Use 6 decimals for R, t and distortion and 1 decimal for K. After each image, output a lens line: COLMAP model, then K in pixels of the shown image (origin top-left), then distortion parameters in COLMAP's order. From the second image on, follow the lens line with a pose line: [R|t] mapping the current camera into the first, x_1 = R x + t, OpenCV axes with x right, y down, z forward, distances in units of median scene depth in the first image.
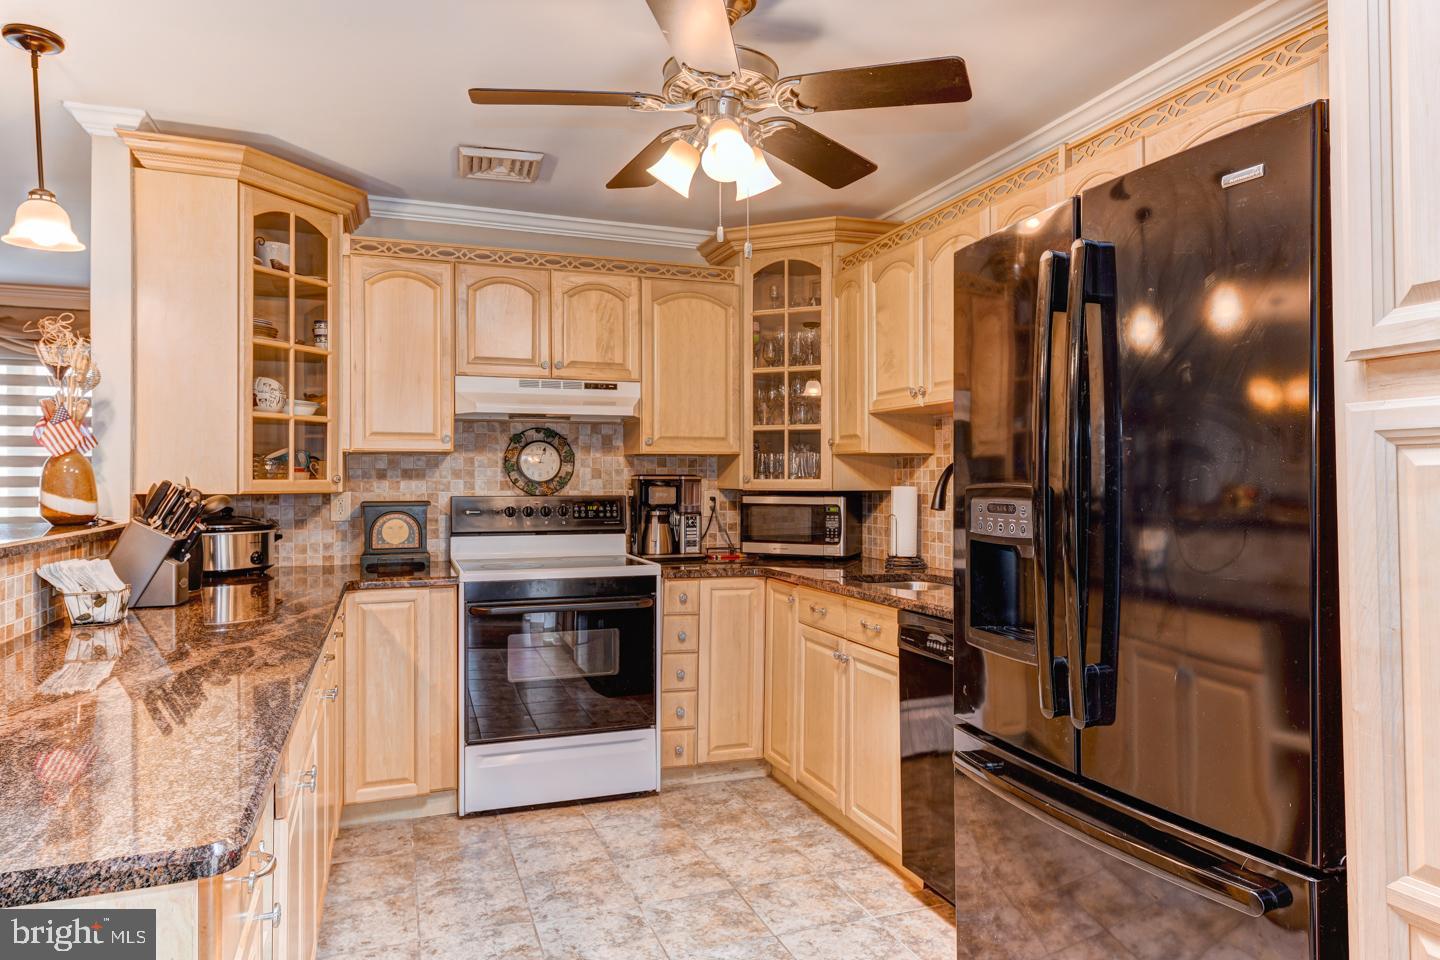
lens RADIAL K [[903.4, 0, 720.0], [0, 903.4, 480.0], [0, 0, 1]] dist [0.003244, 0.000142]
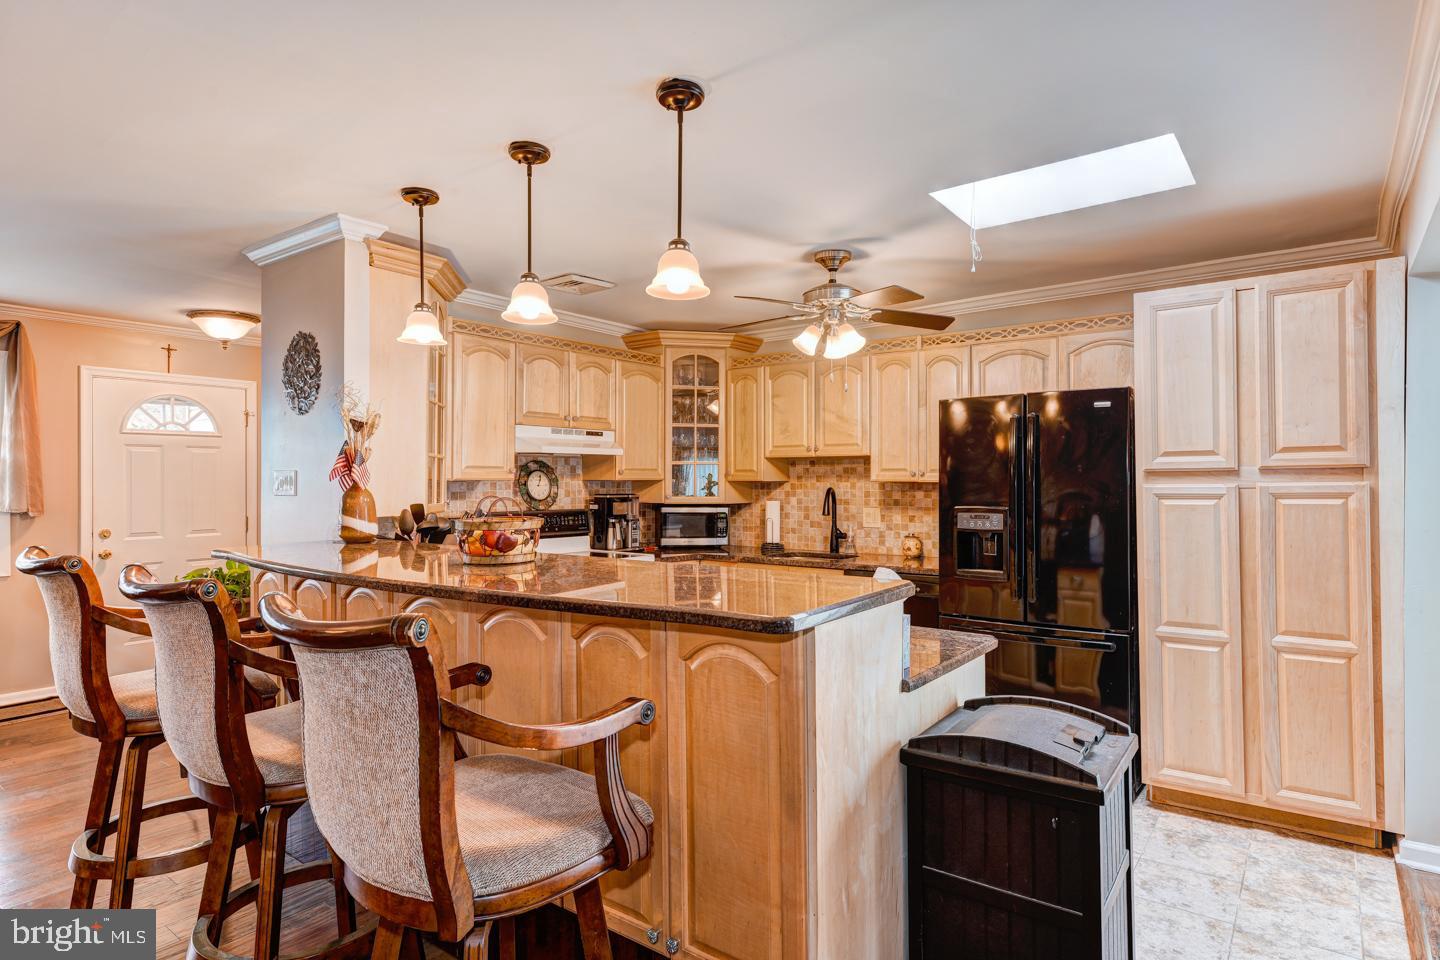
lens RADIAL K [[801.5, 0, 720.0], [0, 801.5, 480.0], [0, 0, 1]] dist [0.002670, 0.000311]
pose [[0.843757, 0.002320, 0.536720, -0.641465], [-0.002064, 0.999997, -0.001078, -0.028637], [-0.536721, -0.000198, 0.843760, -0.184162]]
